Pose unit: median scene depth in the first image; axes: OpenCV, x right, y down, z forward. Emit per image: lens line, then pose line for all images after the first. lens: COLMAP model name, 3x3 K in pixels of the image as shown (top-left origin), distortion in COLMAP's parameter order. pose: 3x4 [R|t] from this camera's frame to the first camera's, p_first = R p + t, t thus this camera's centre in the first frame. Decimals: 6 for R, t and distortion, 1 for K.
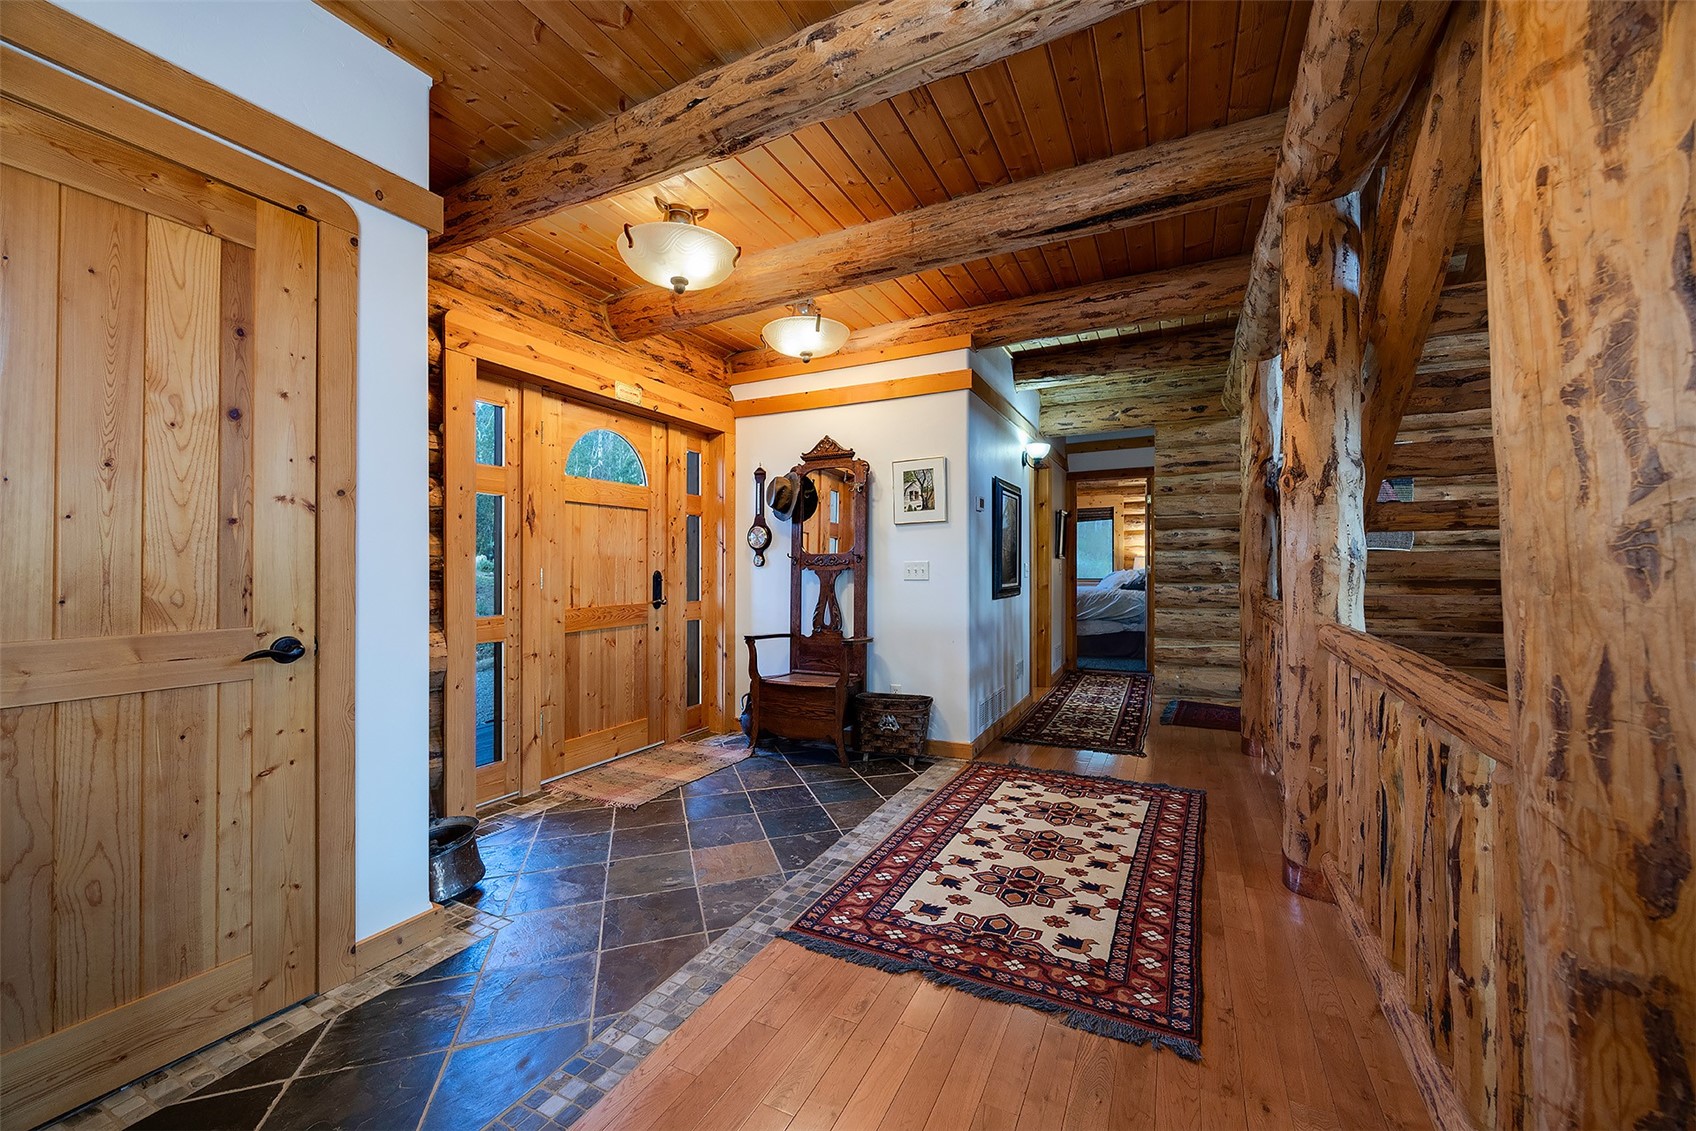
lens RADIAL K [[646.0, 0, 847.3], [0, 646.0, 563.6], [0, 0, 1]] dist [0.000003, -0.000080]
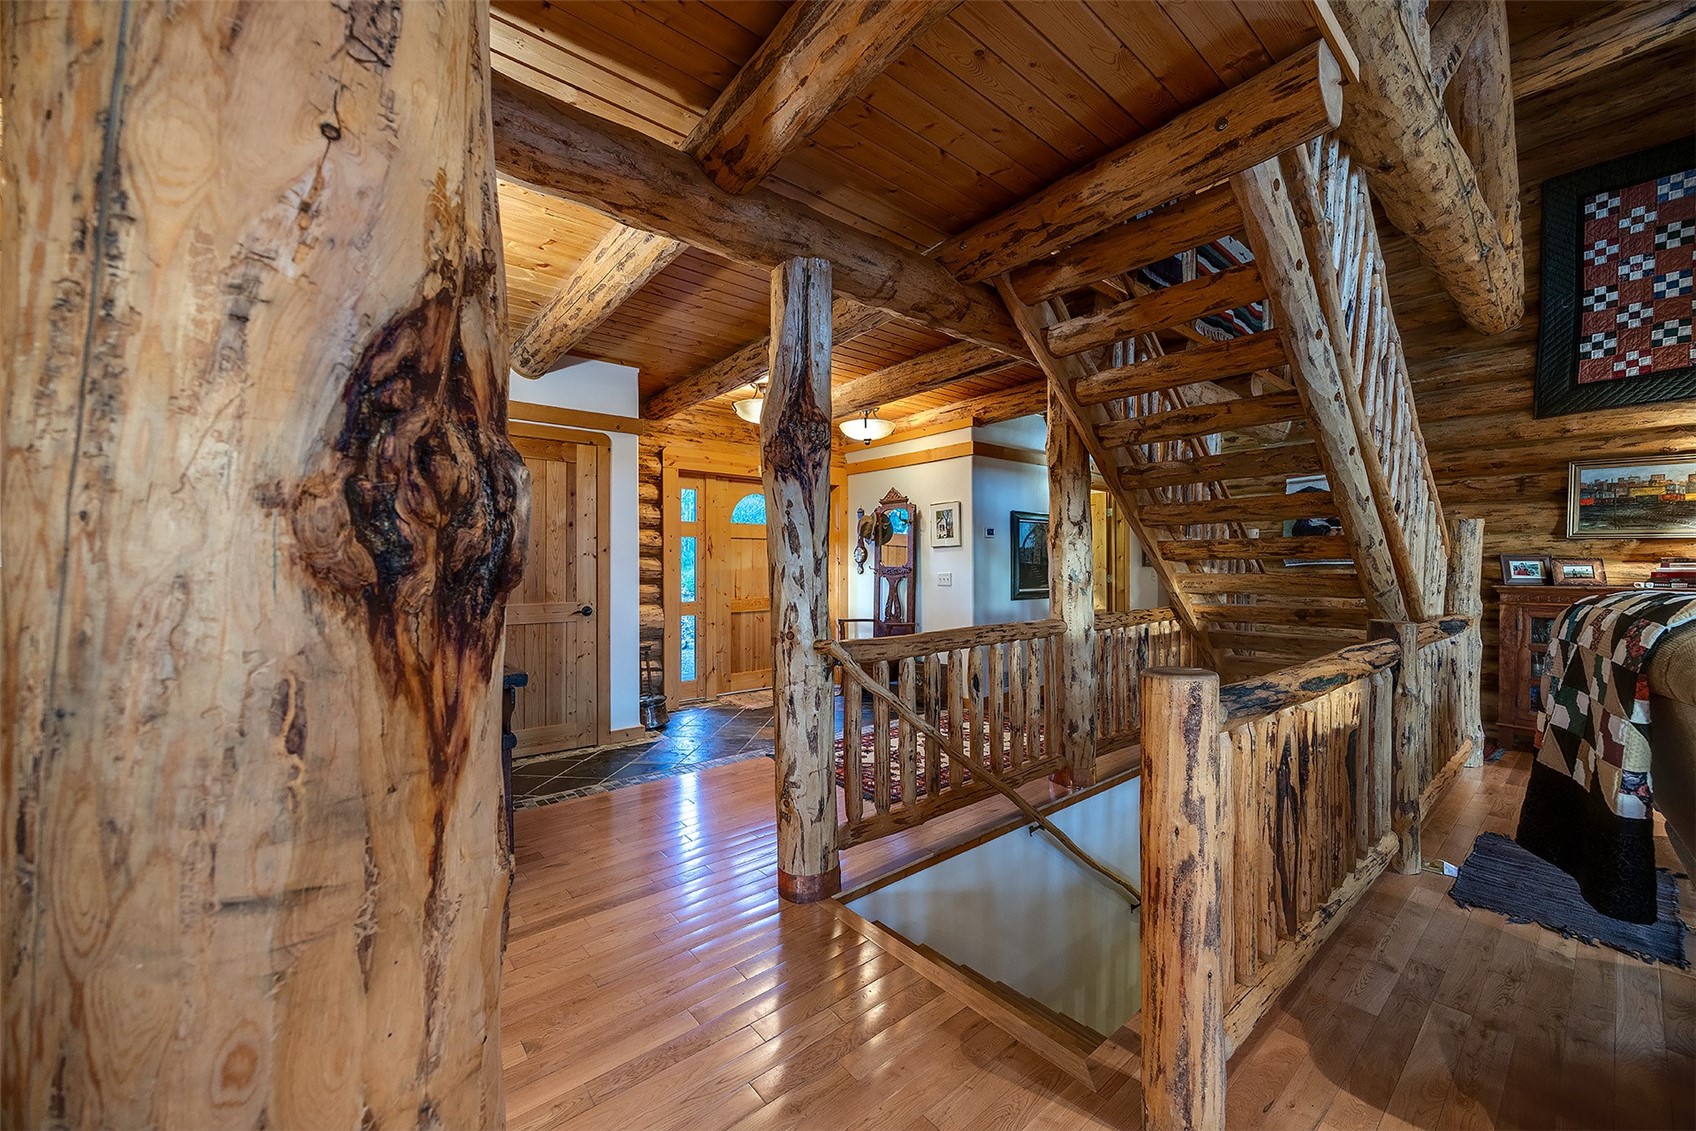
lens RADIAL K [[625.9, 0, 848.0], [0, 625.9, 565.5], [0, 0, 1]] dist [-0.000137, -0.000041]
pose [[0.915092, 0.004422, -0.403221, 0.521845], [-0.000837, 0.999959, 0.009068, -0.035353], [0.403244, -0.007960, 0.915058, -0.416566]]
